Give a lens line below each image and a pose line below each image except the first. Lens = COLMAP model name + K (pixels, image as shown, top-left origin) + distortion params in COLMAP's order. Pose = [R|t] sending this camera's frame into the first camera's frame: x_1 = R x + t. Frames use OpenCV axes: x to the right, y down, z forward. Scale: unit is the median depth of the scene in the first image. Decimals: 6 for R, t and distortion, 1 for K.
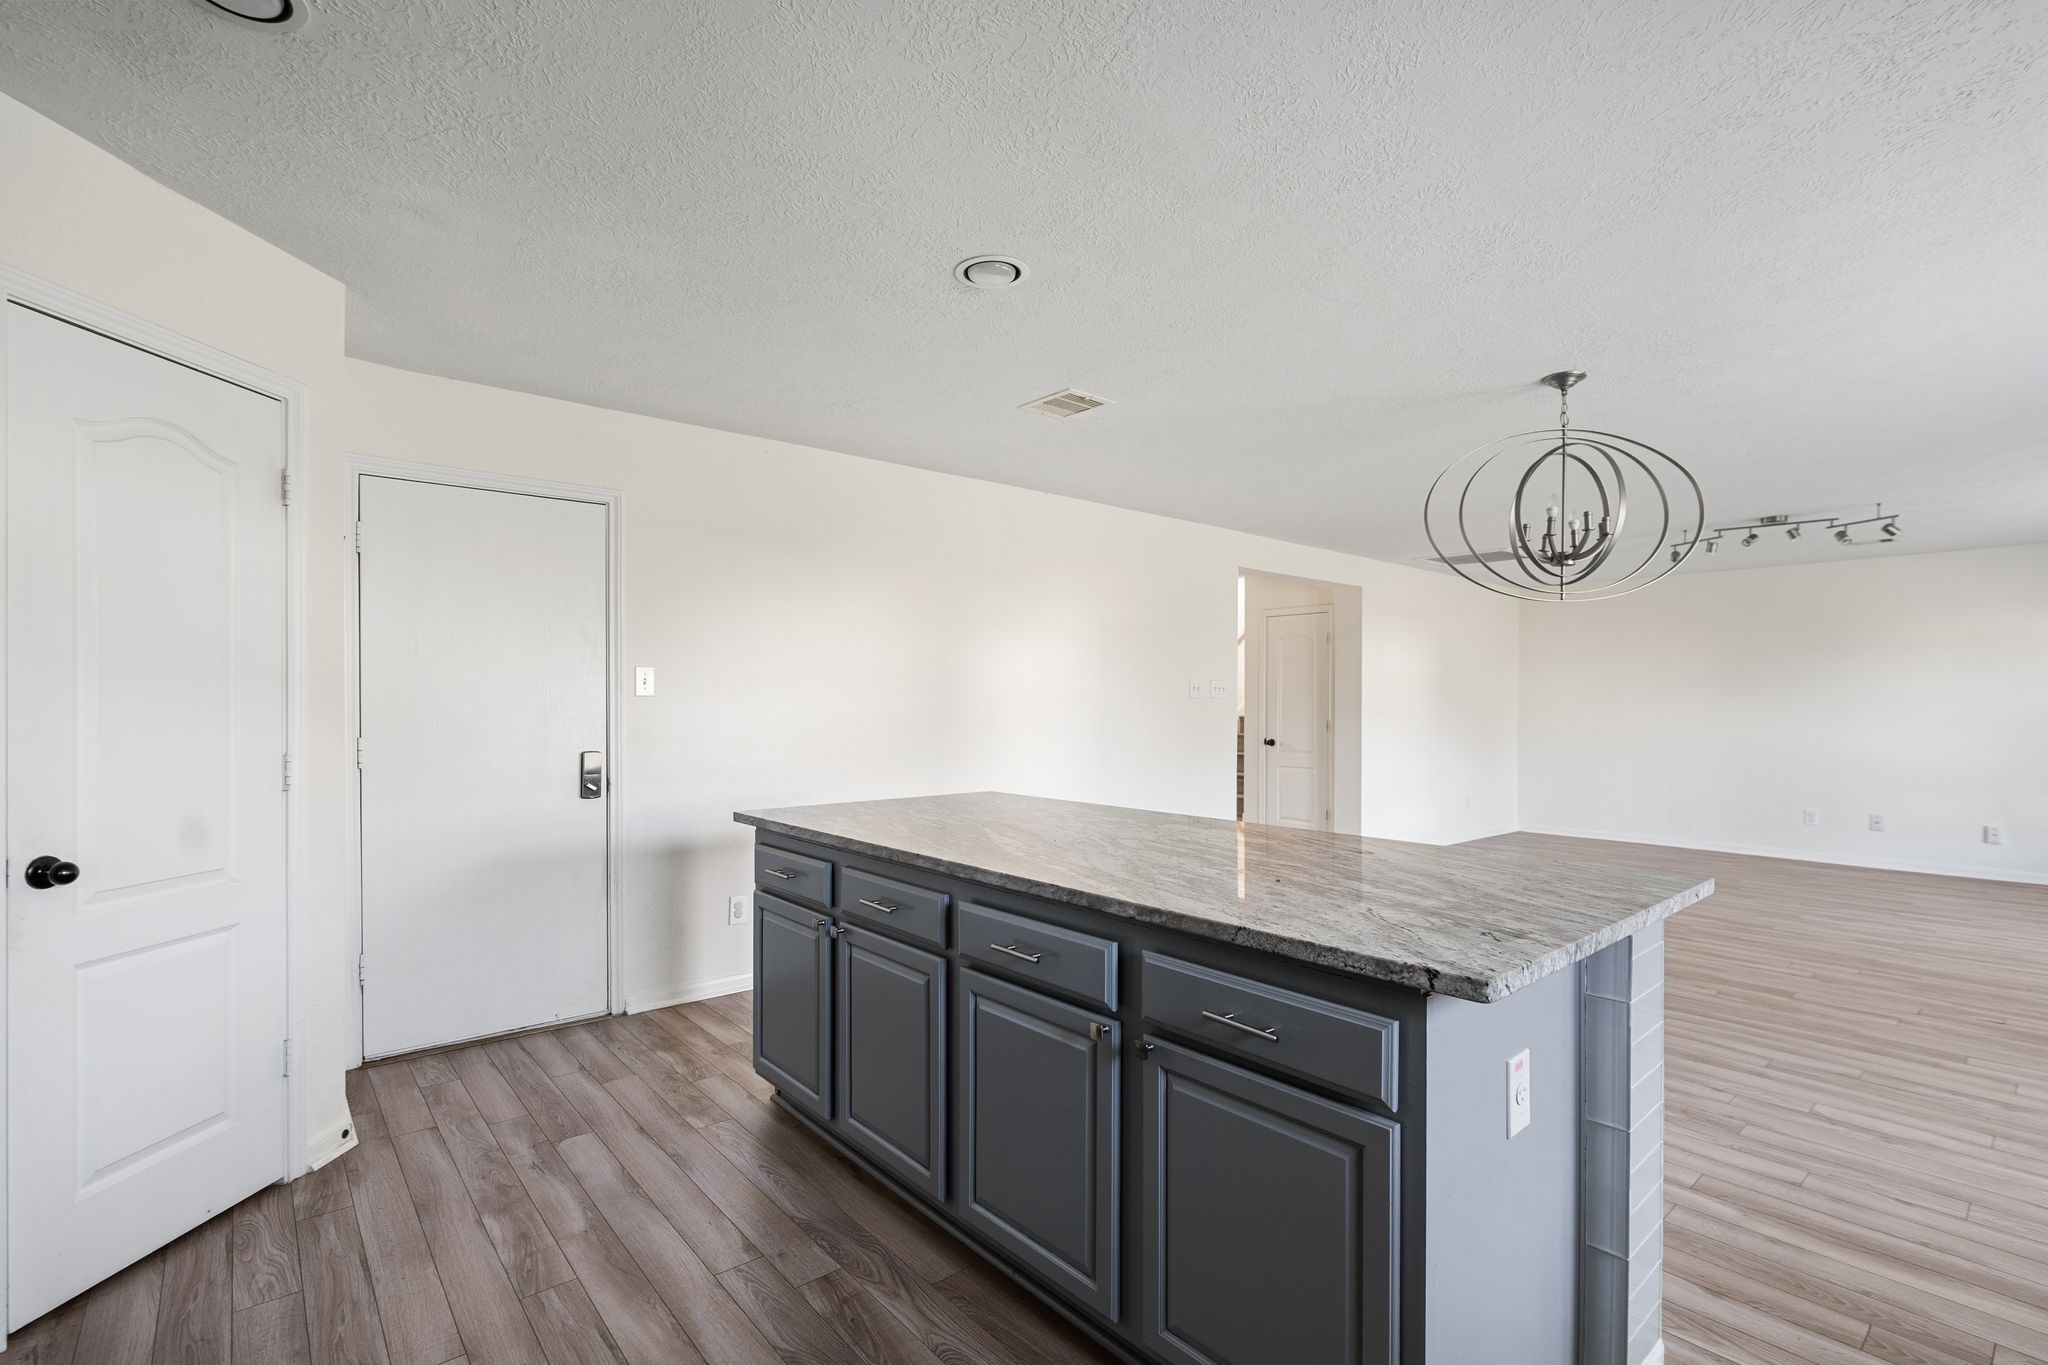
lens RADIAL K [[930.9, 0, 1008.7], [0, 930.9, 694.9], [0, 0, 1]] dist [-0.012382, 0.004498]
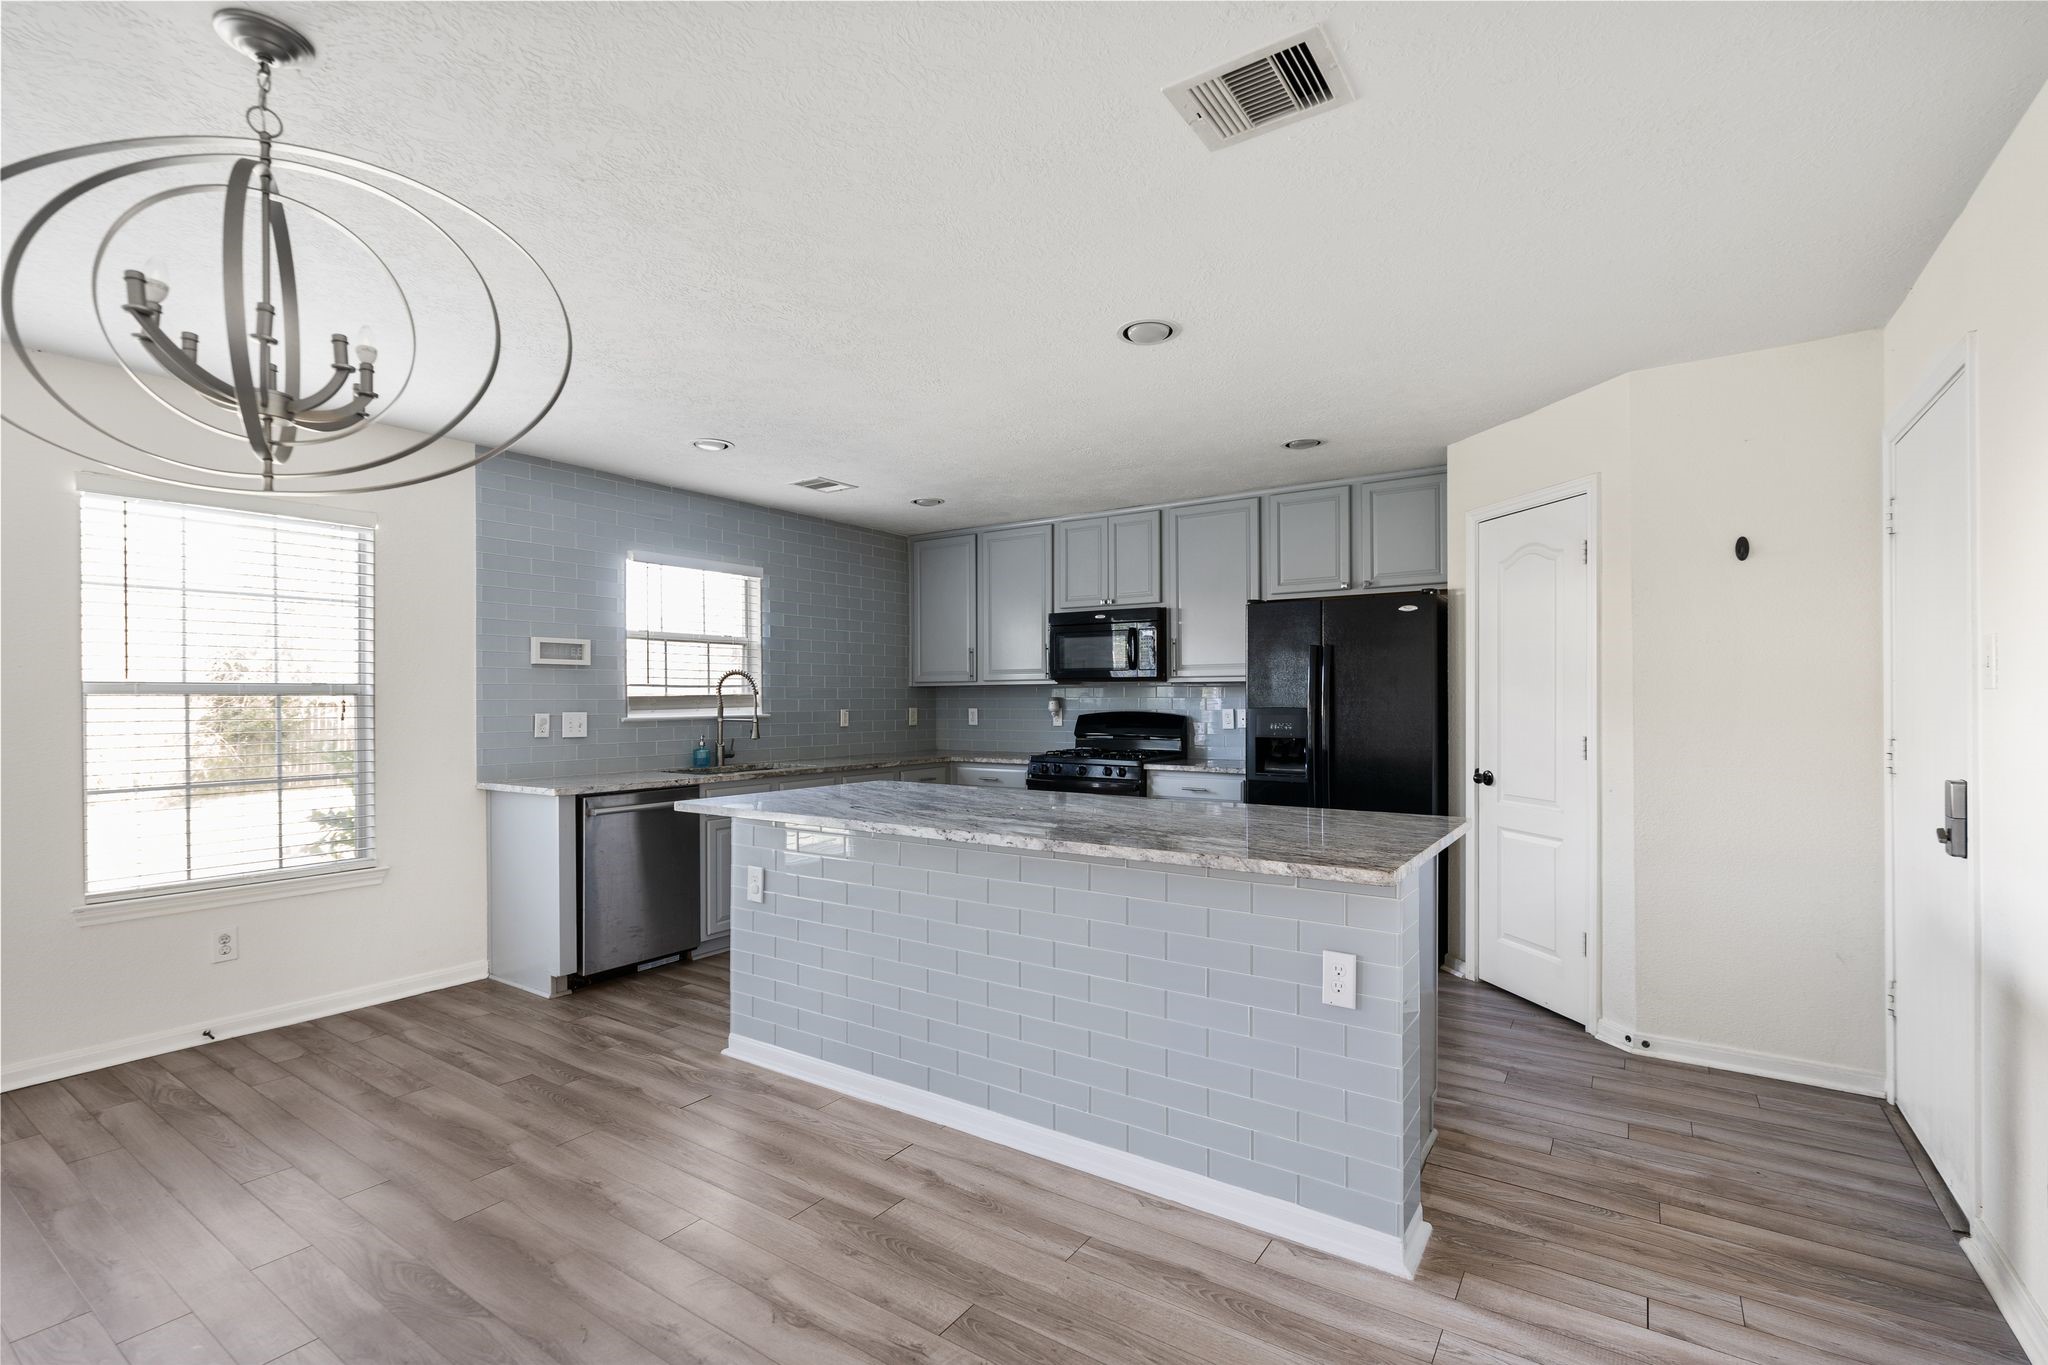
lens RADIAL K [[930.9, 0, 1017.6], [0, 930.9, 714.9], [0, 0, 1]] dist [-0.012382, 0.004498]
pose [[-0.960965, 0.002978, -0.276655, 0.211270], [0.000309, 0.999953, 0.009692, 0.007750], [0.276671, 0.009228, -0.960920, 0.948886]]
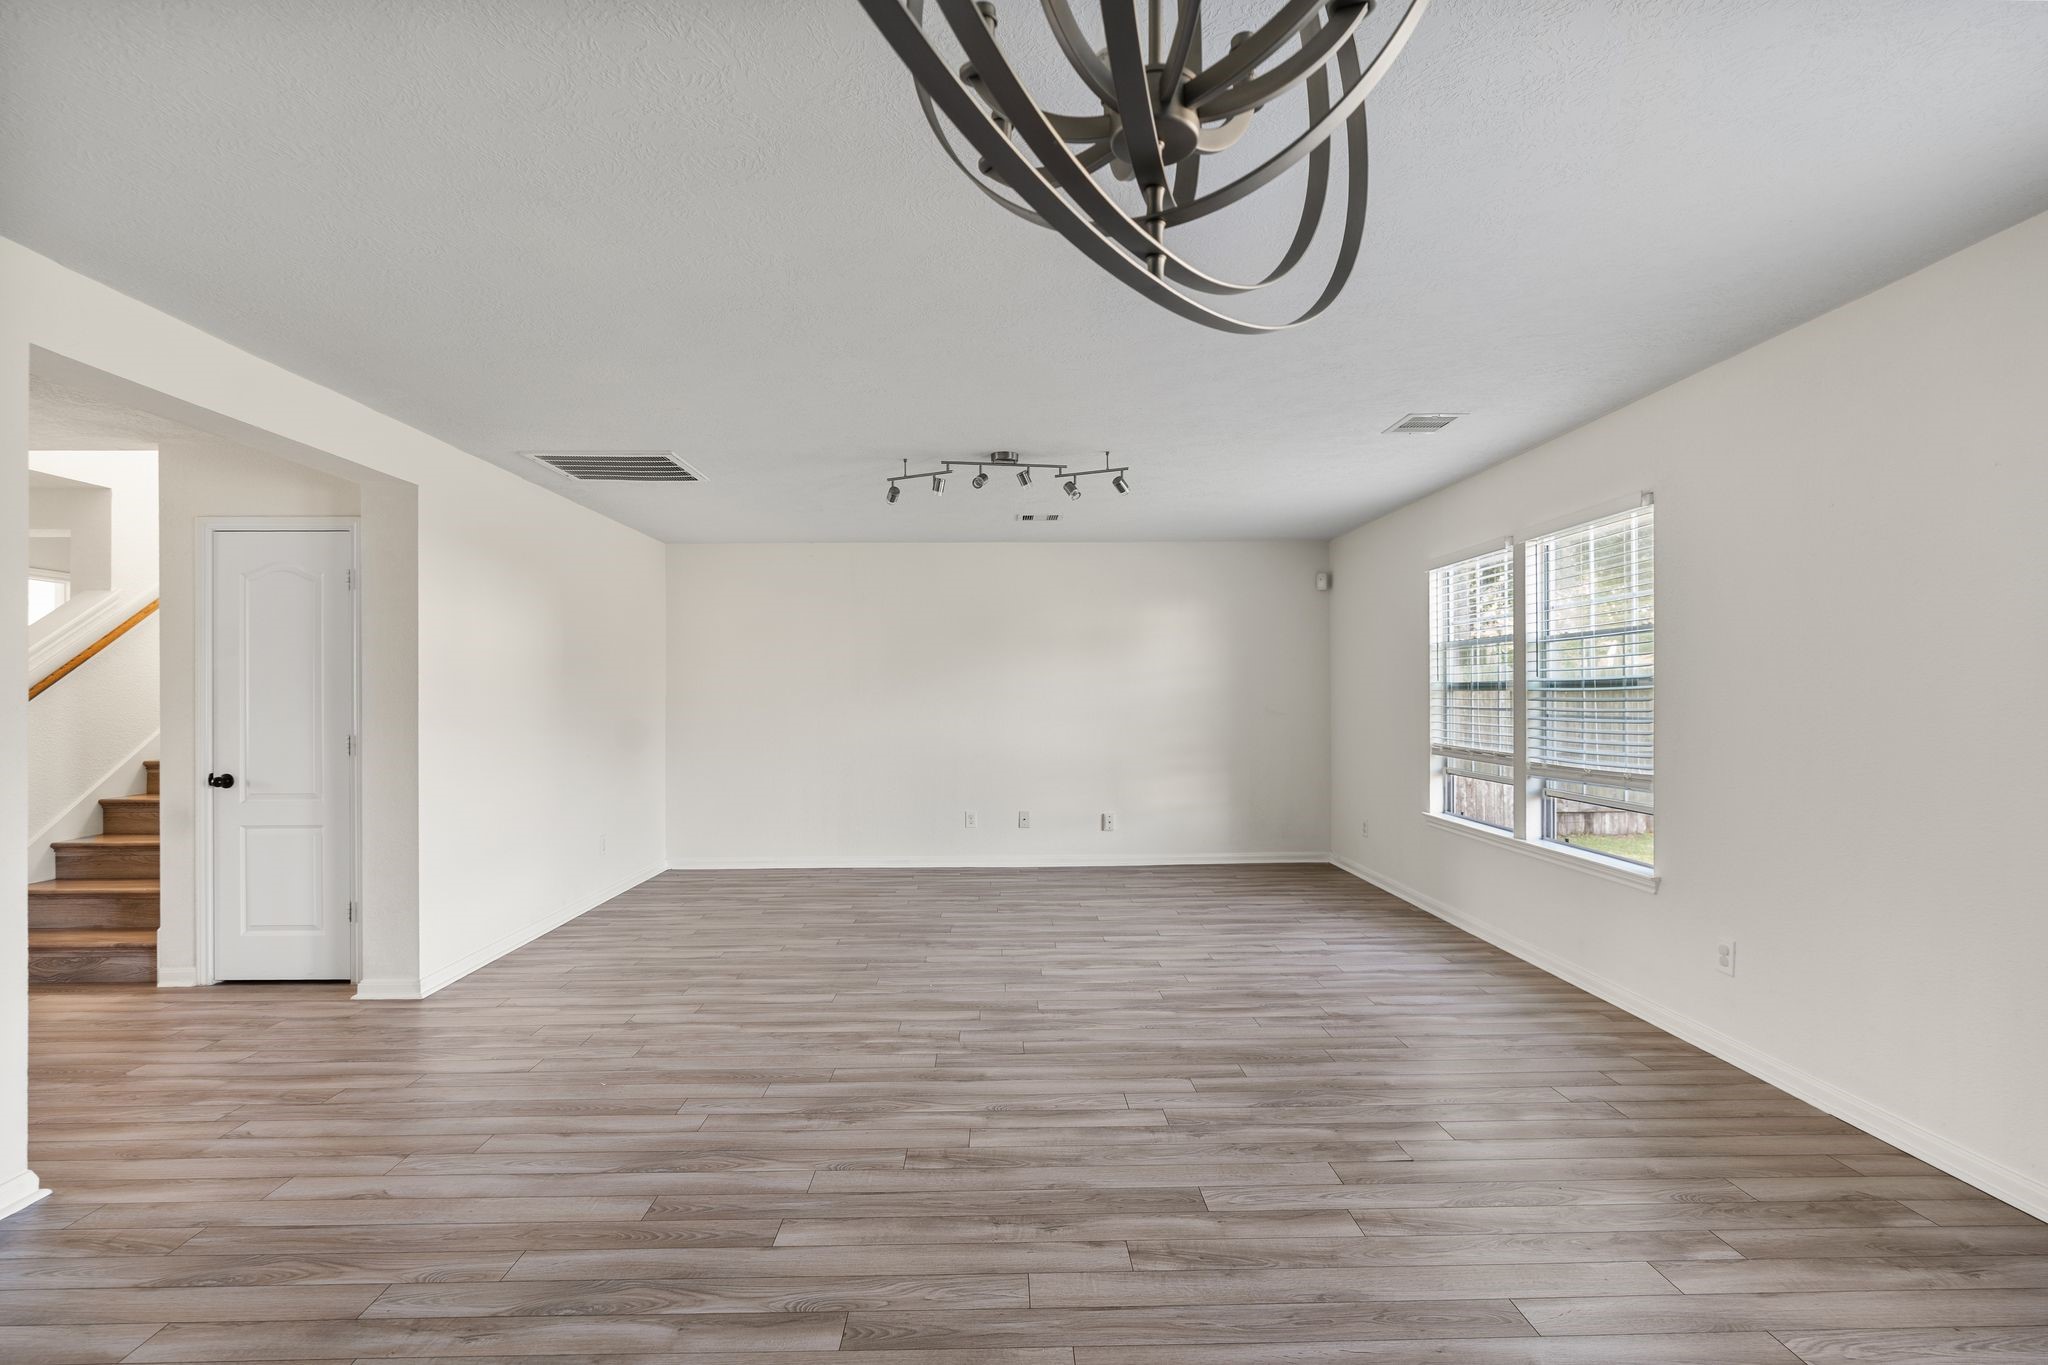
lens RADIAL K [[930.9, 0, 1023.7], [0, 930.9, 693.5], [0, 0, 1]] dist [-0.012382, 0.004498]
pose [[0.617407, -0.006364, 0.786618, 0.233964], [0.002341, 0.999978, 0.006253, 0.002395], [-0.786640, -0.002019, 0.617409, 0.525812]]
